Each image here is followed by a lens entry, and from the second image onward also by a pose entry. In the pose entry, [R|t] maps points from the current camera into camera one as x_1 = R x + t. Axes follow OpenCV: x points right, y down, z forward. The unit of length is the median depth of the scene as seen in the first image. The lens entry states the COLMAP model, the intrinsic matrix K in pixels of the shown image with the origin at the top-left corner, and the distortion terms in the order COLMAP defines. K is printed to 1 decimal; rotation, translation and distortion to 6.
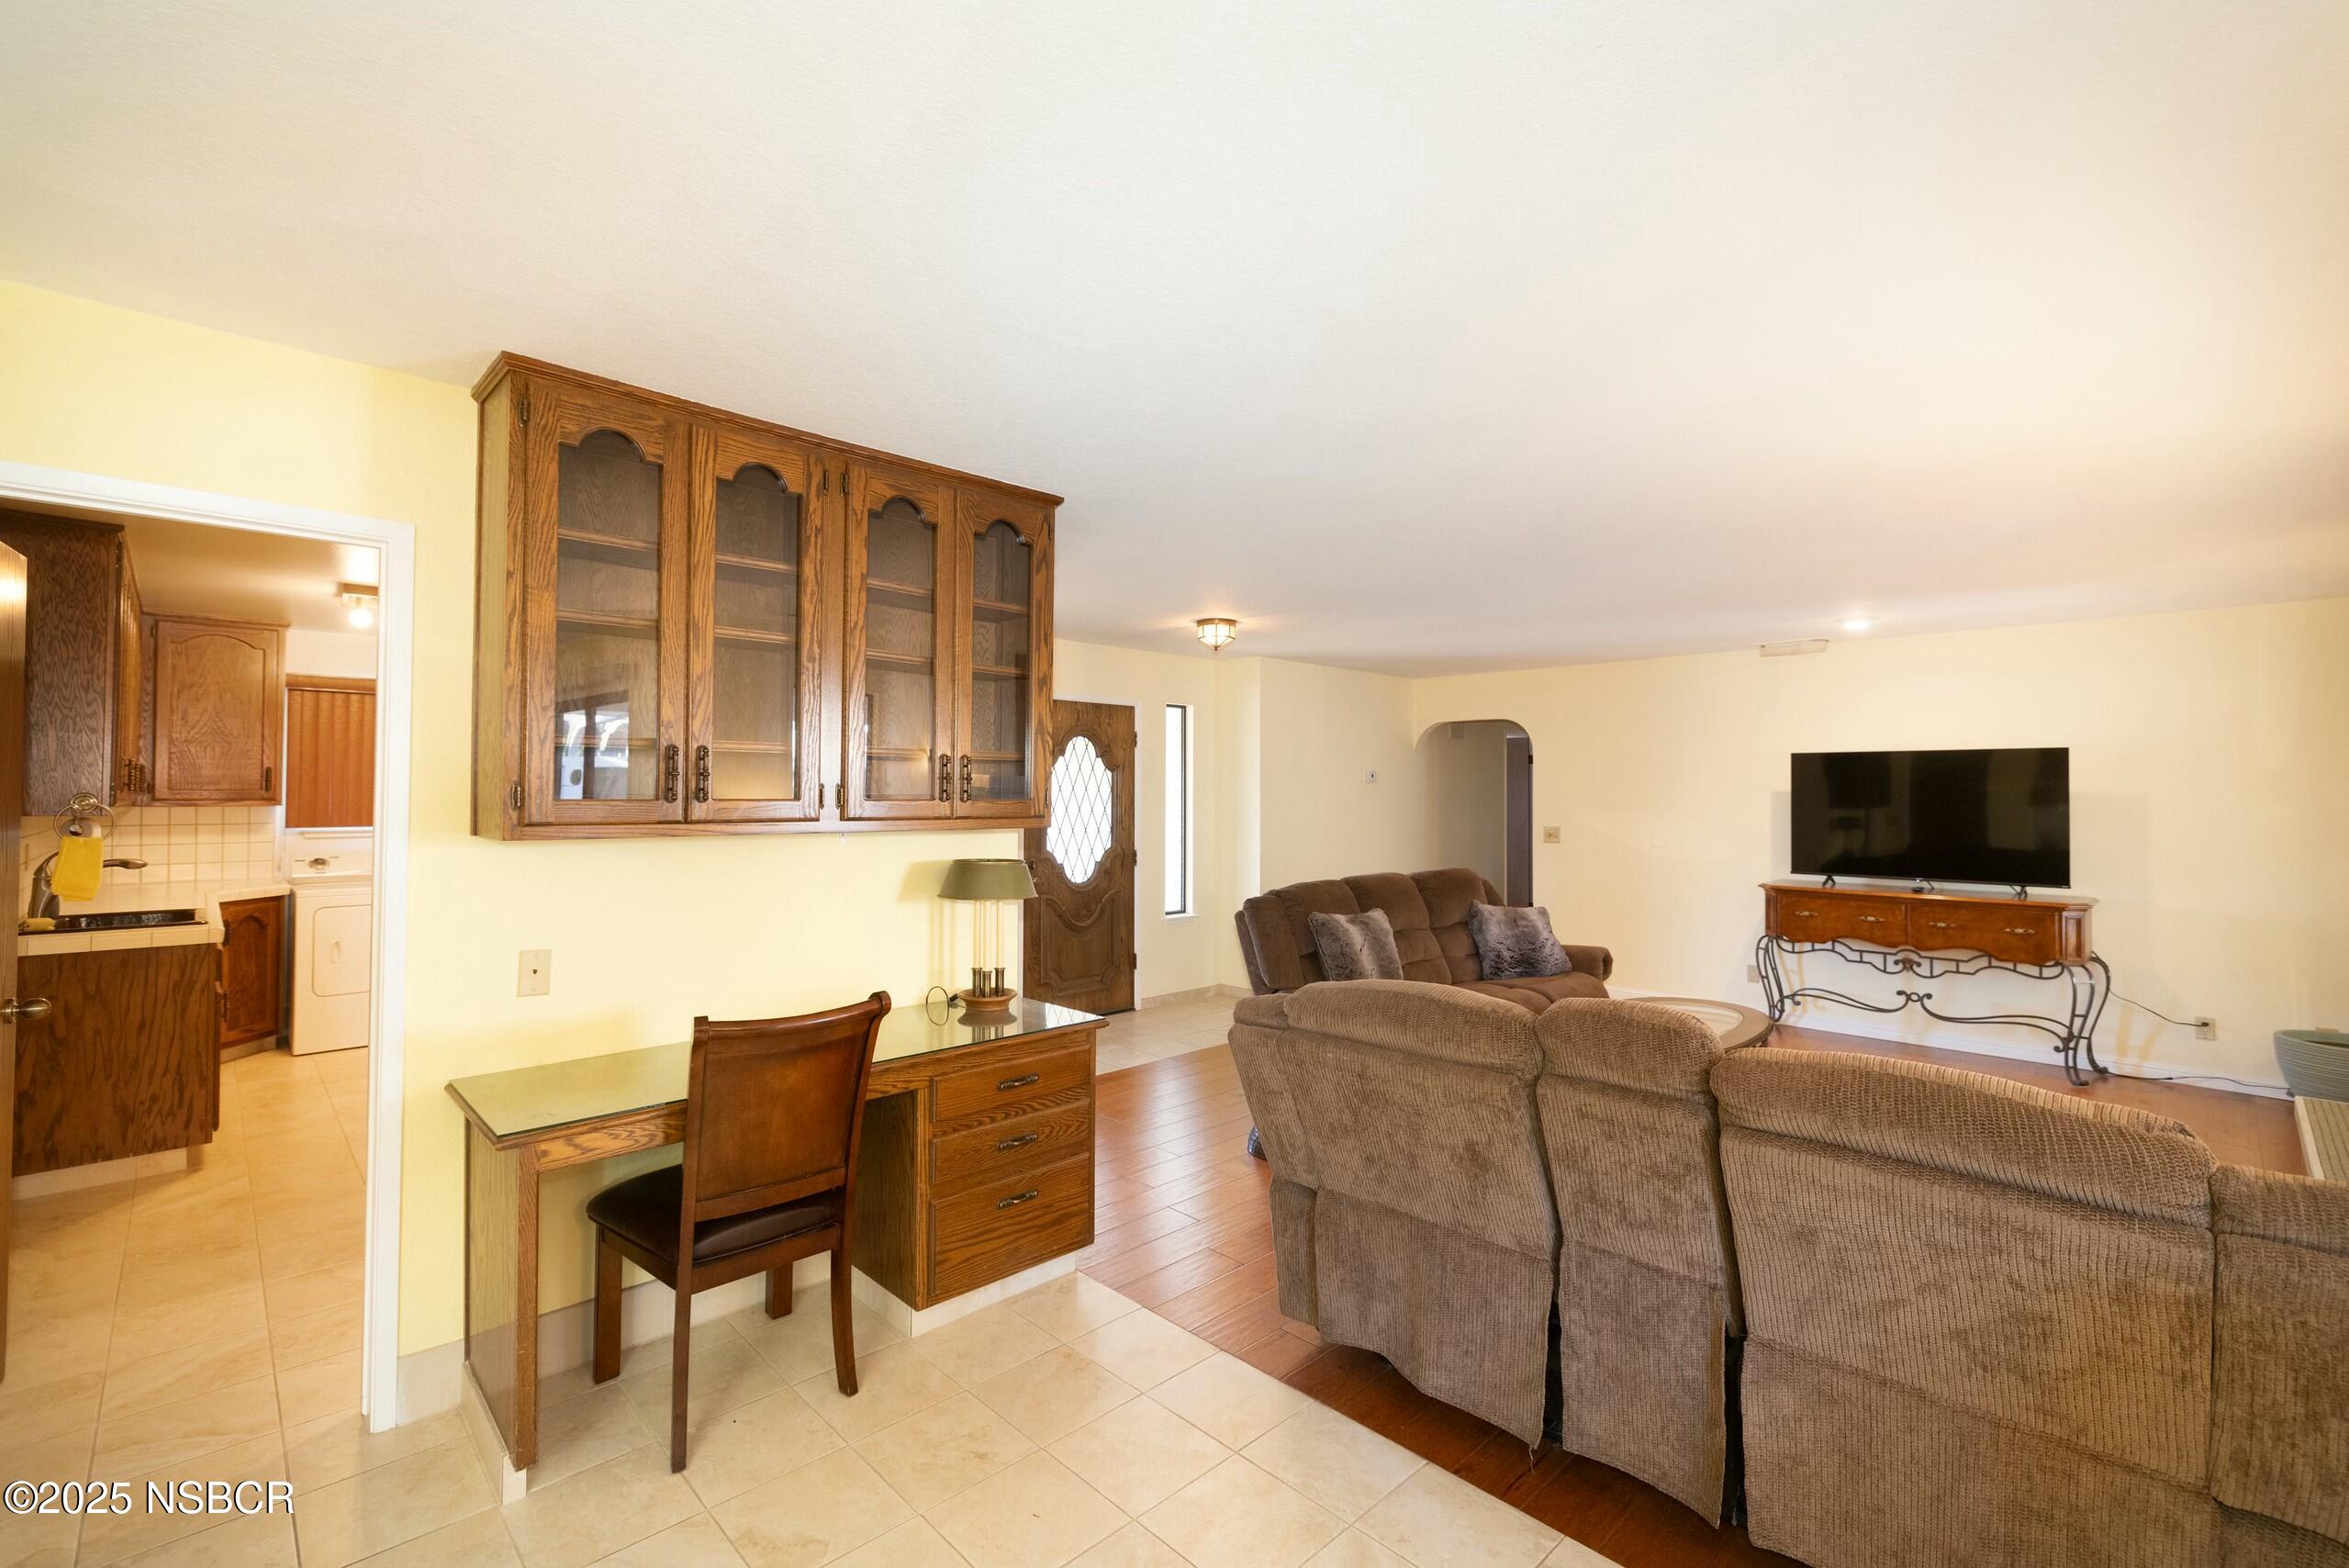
lens RADIAL K [[1001.2, 0, 1168.3], [0, 1001.2, 783.4], [0, 0, 1]] dist [0.000360, 0.000461]
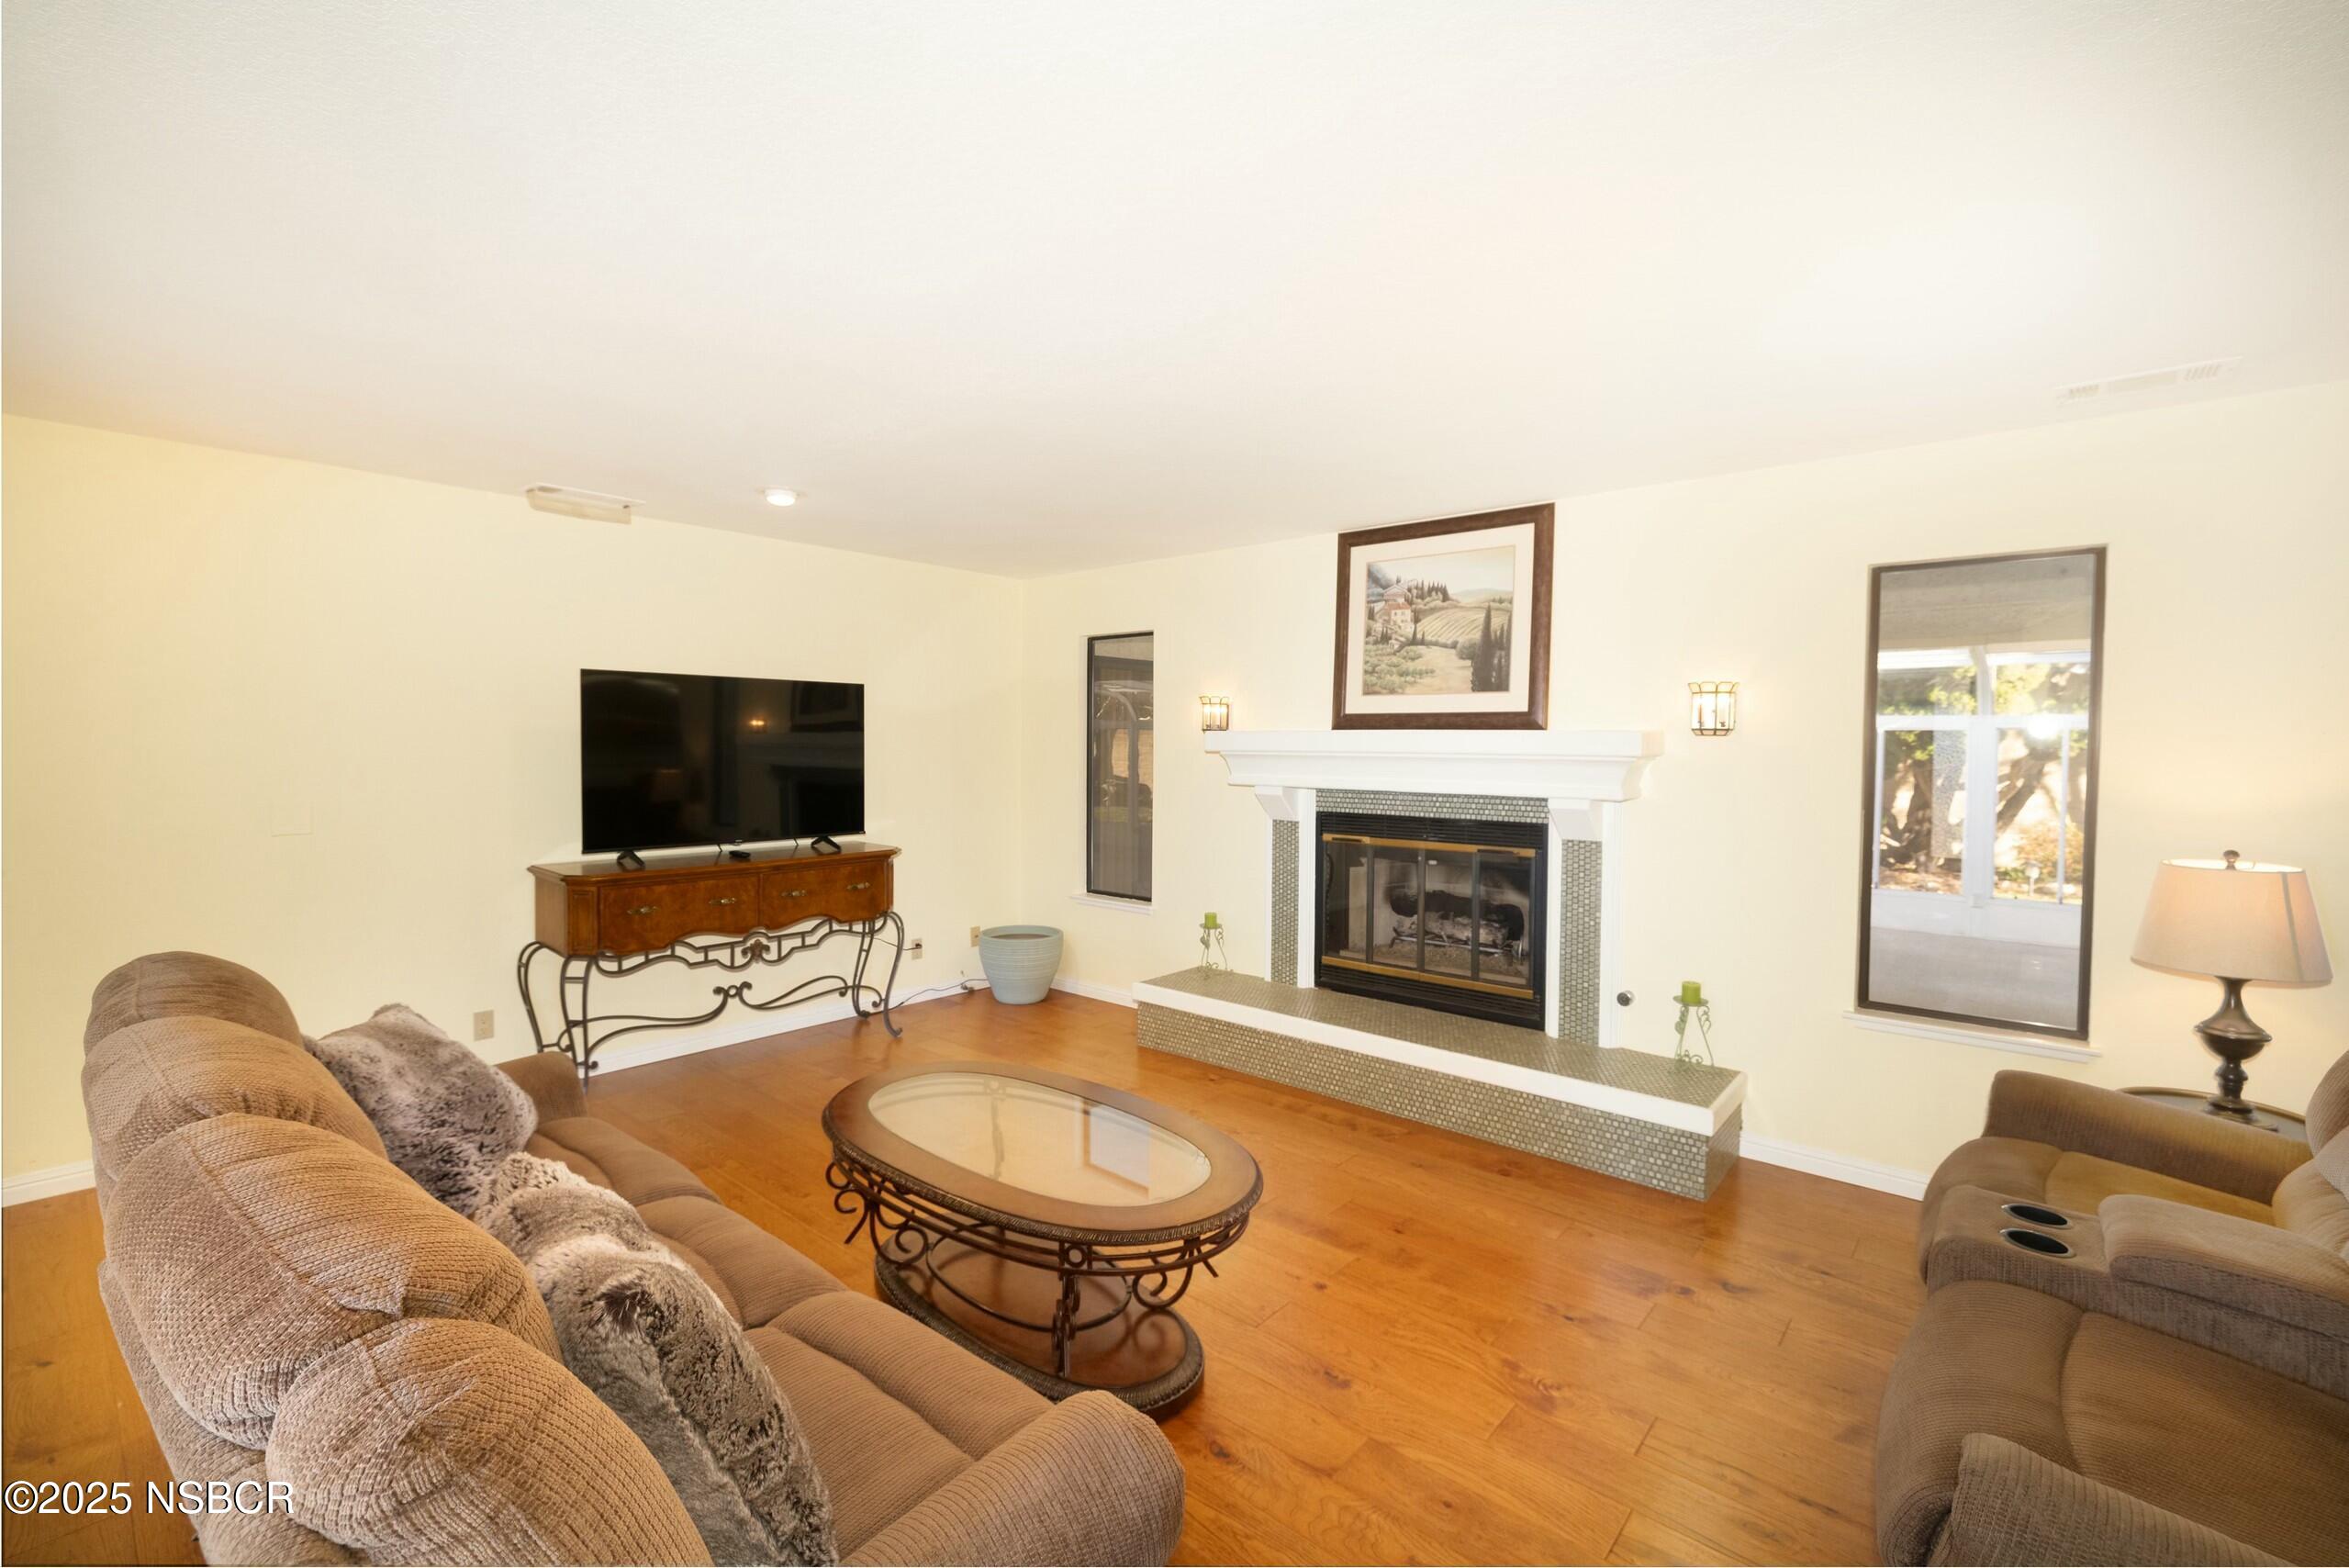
lens RADIAL K [[1001.2, 0, 1173.0], [0, 1001.2, 780.2], [0, 0, 1]] dist [0.000360, 0.000461]
pose [[-0.072859, -0.046868, 0.996240, -0.057160], [-0.016546, 0.998815, 0.045779, 0.005823], [-0.997205, -0.013148, -0.073548, 0.728182]]
